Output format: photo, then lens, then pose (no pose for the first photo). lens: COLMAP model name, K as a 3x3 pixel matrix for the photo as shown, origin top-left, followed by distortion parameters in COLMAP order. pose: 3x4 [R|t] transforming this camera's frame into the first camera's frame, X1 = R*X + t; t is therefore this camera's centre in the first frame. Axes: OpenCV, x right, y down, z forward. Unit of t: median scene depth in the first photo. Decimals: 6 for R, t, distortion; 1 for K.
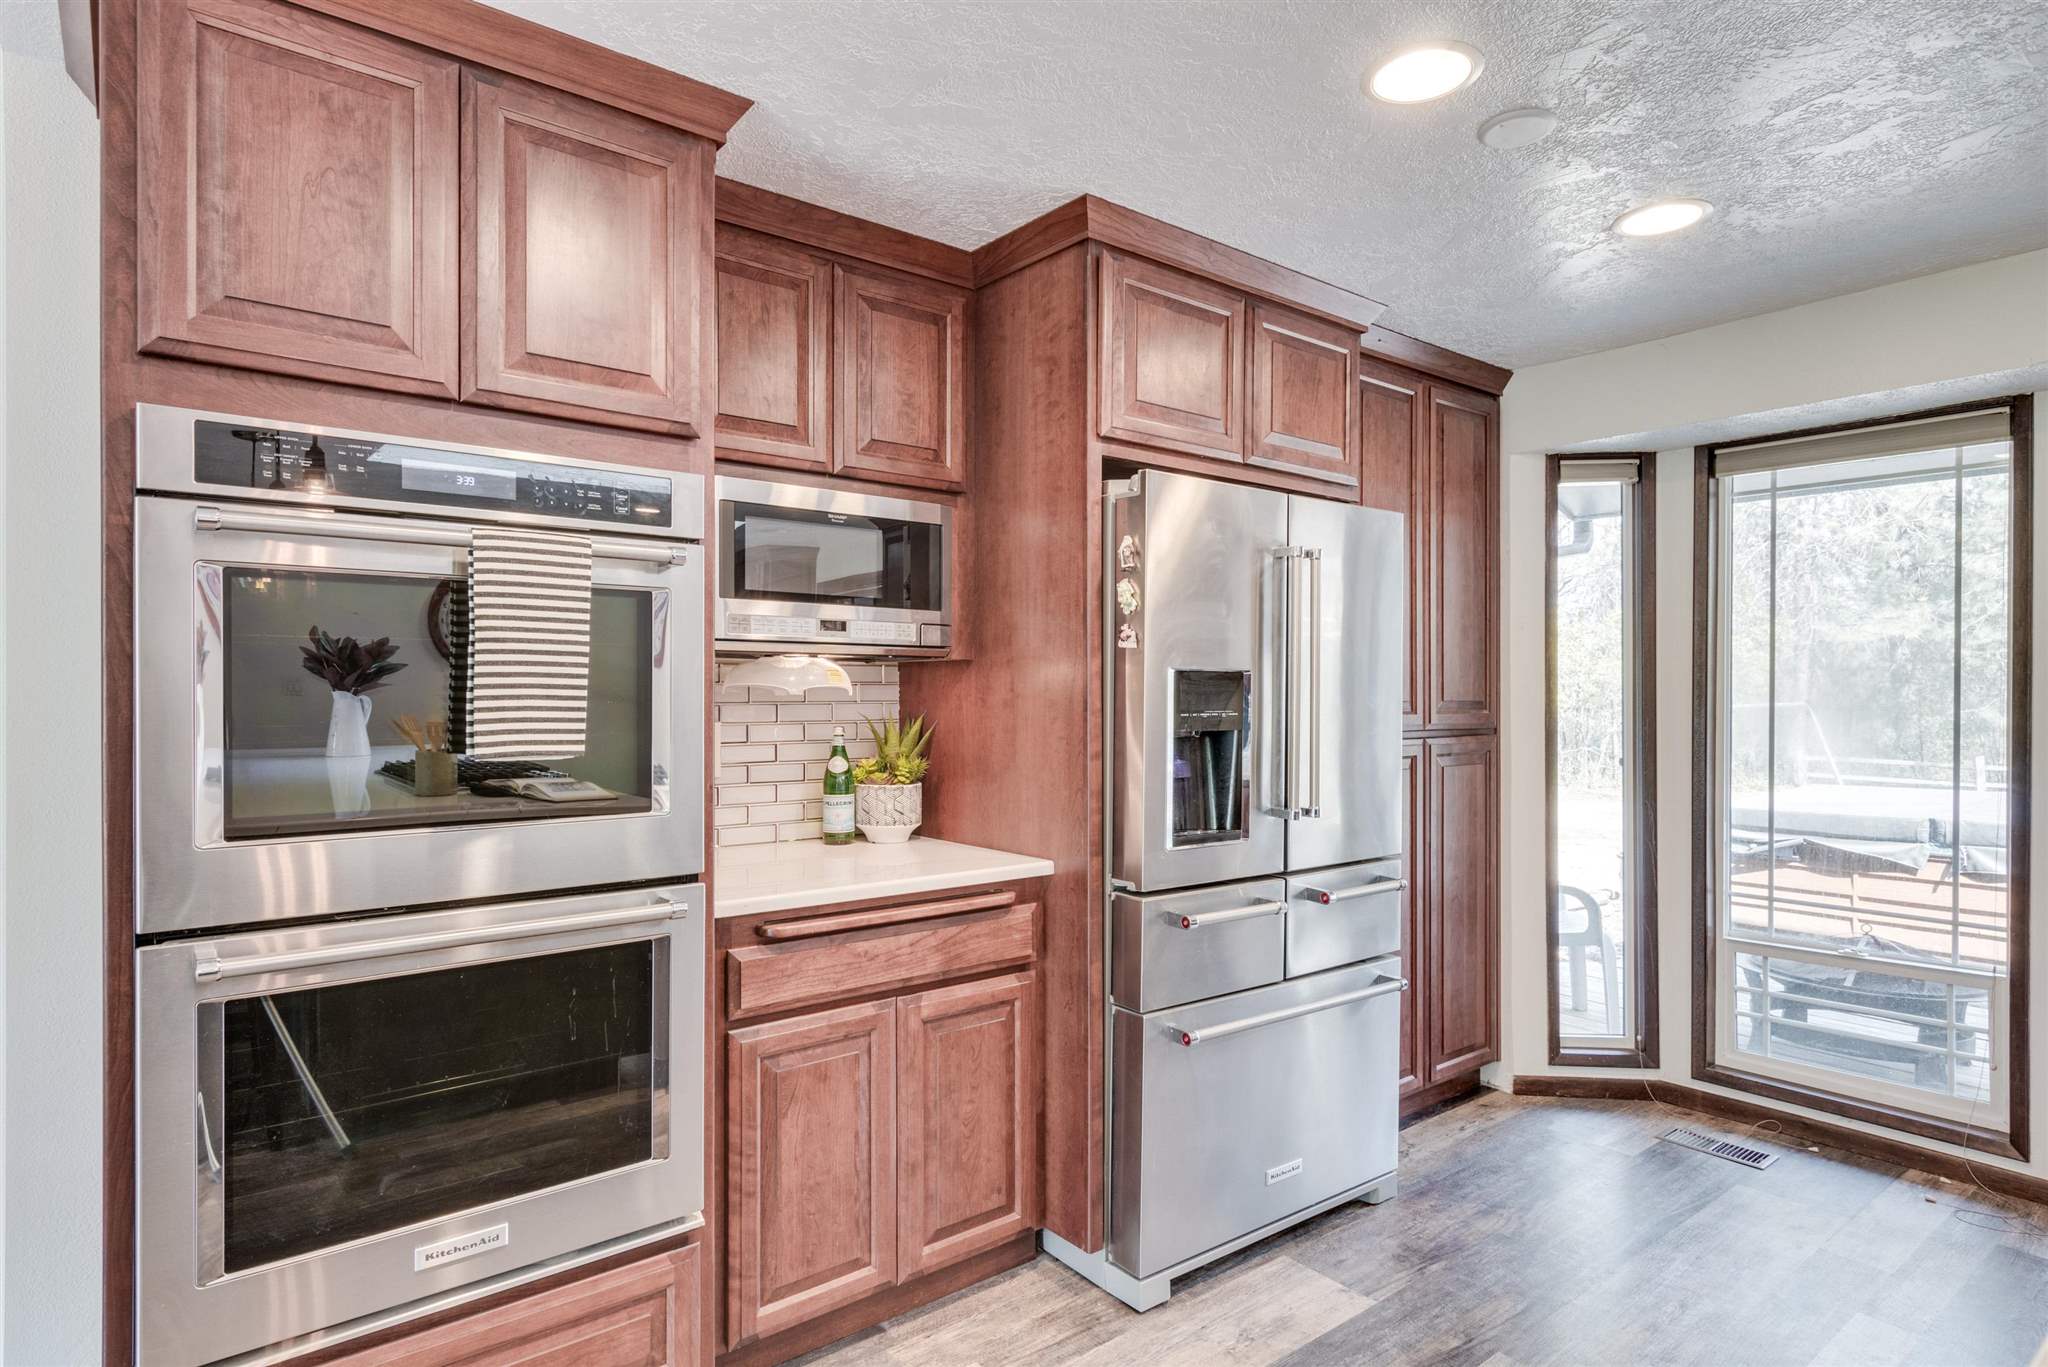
lens RADIAL K [[1106.5, 0, 1021.4], [0, 1106.5, 693.7], [0, 0, 1]] dist [0.007445, -0.001280]
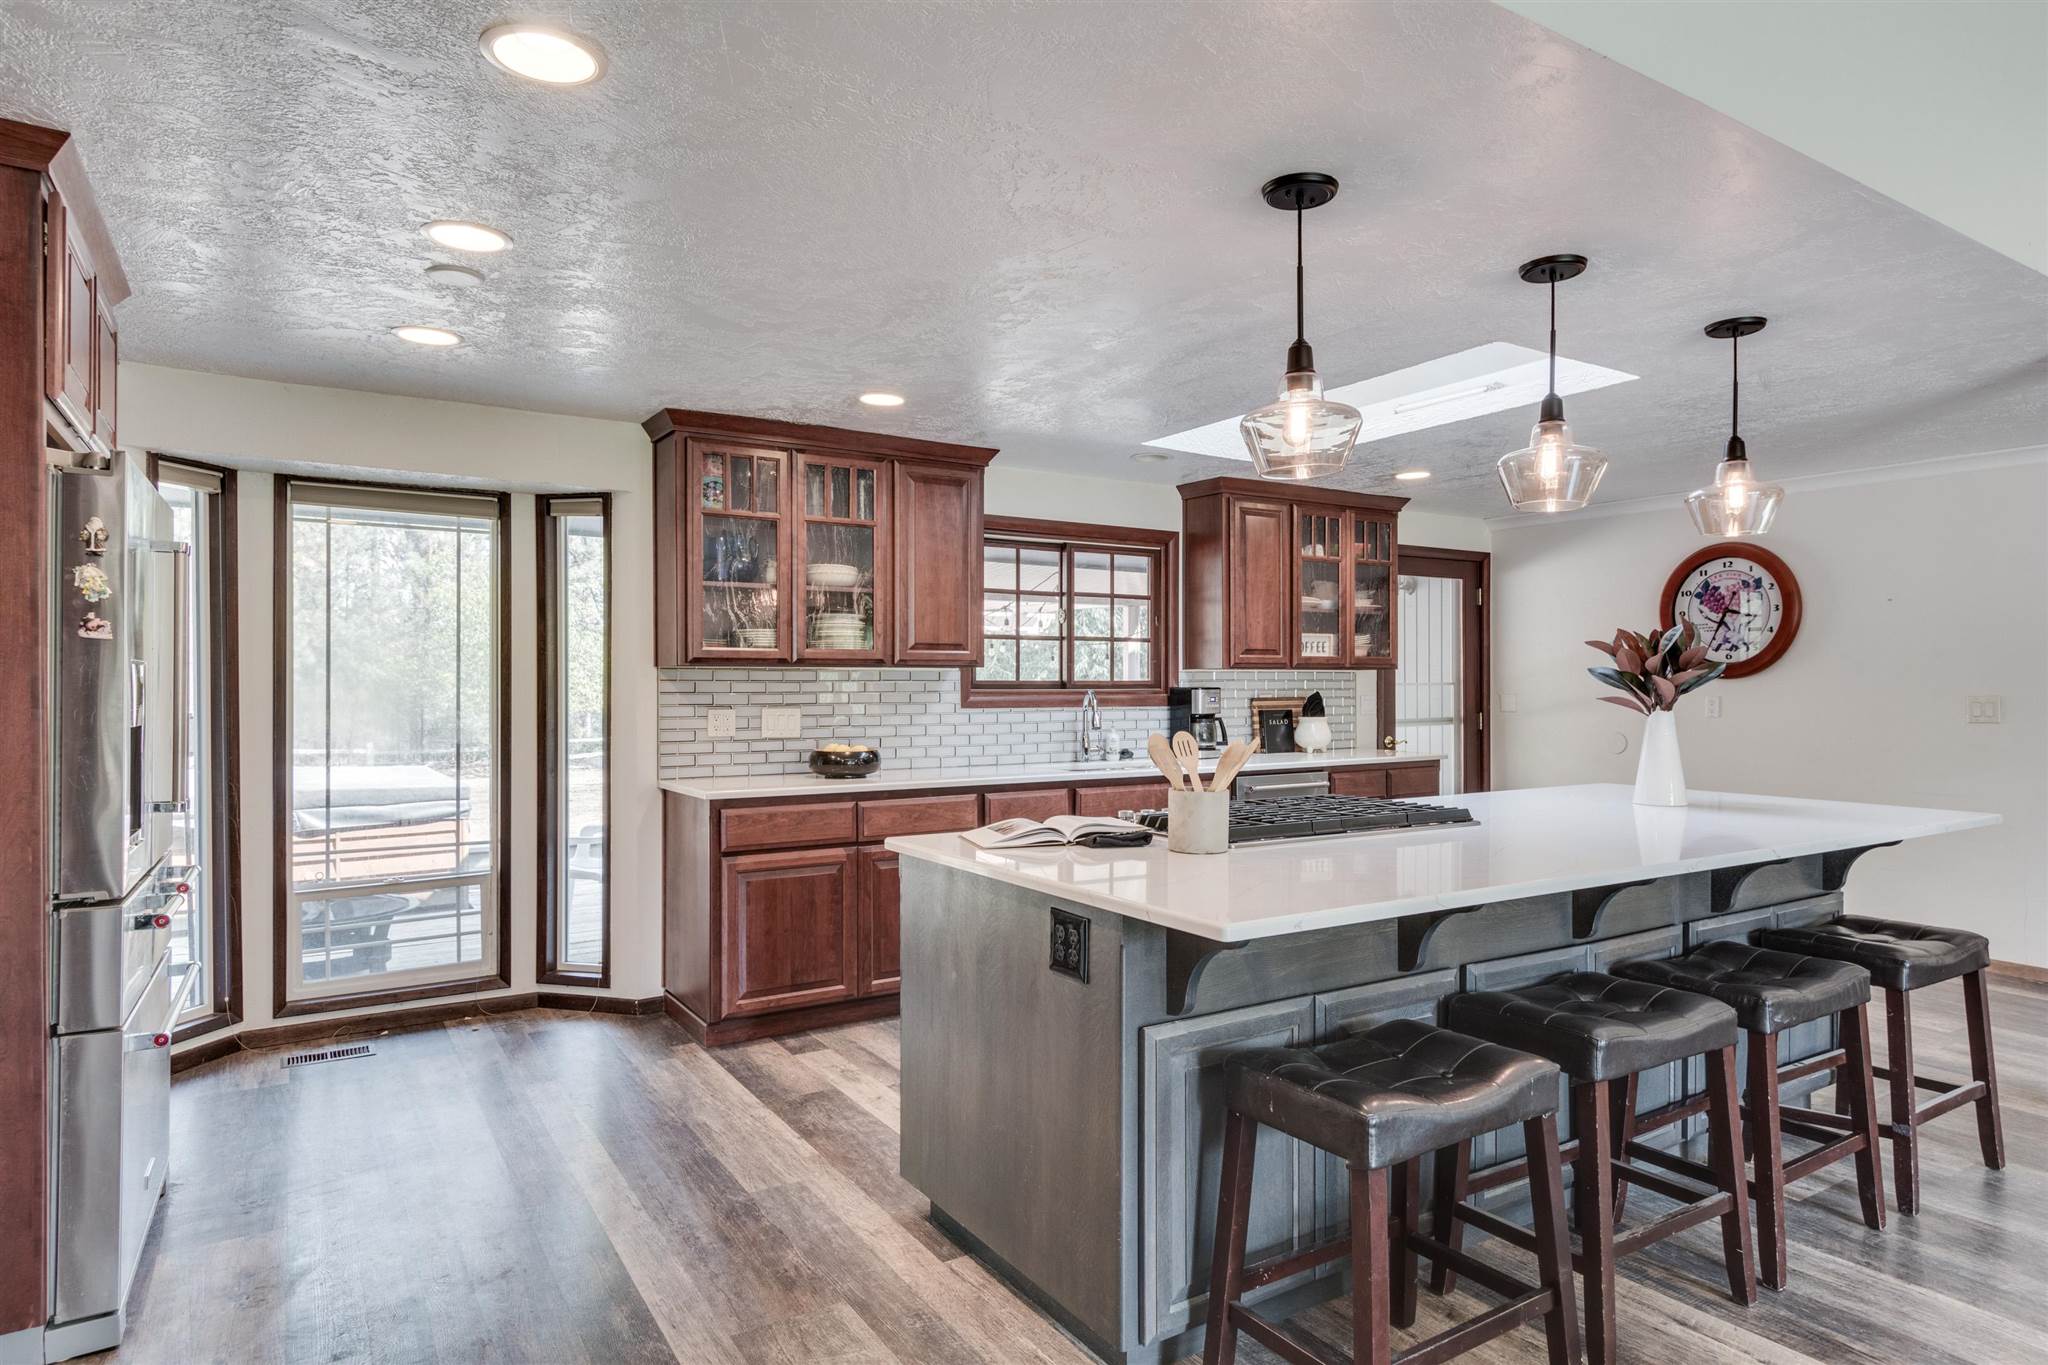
lens RADIAL K [[1181.1, 0, 1028.1], [0, 1181.1, 679.8], [0, 0, 1]] dist [-0.000305, 0.000287]
pose [[0.120534, -0.000382, 0.992709, -0.526984], [0.006484, 0.999979, -0.000402, -0.001176], [-0.992688, 0.006485, 0.120534, 0.069607]]
